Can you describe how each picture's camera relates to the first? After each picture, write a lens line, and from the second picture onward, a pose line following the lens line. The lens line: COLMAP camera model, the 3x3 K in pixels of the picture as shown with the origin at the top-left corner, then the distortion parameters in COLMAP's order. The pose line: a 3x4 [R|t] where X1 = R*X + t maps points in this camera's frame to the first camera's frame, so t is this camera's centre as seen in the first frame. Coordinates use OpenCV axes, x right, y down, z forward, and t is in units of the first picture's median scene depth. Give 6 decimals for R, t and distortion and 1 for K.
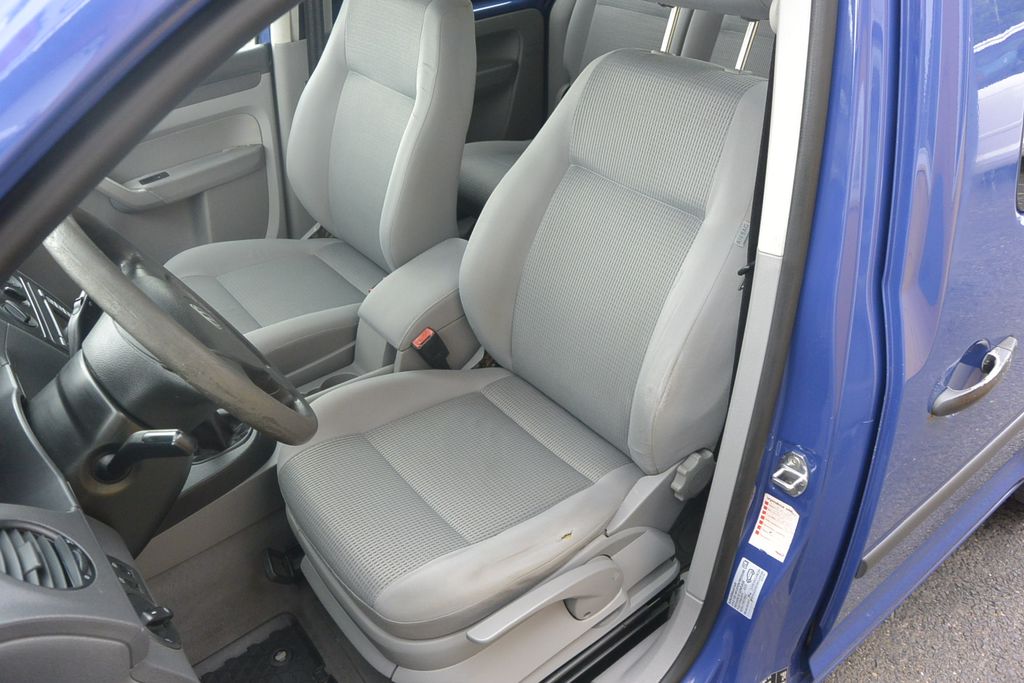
lens RADIAL K [[785.1, 0, 510.5], [0, 785.1, 340.9], [0, 0, 1]] dist [-0.008425, 0.020739]
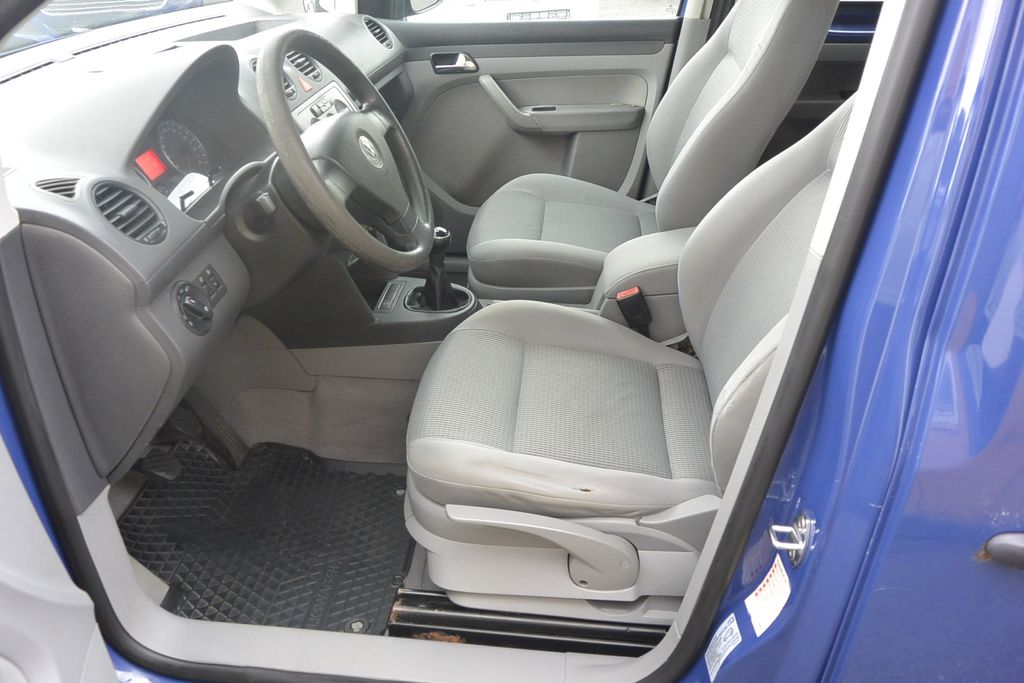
lens RADIAL K [[785.1, 0, 508.9], [0, 785.1, 341.7], [0, 0, 1]] dist [-0.008425, 0.020739]
pose [[0.722507, 0.391333, -0.569949, 0.355296], [-0.413993, 0.905133, 0.096667, 0.018041], [0.553709, 0.166113, 0.815974, 0.081239]]
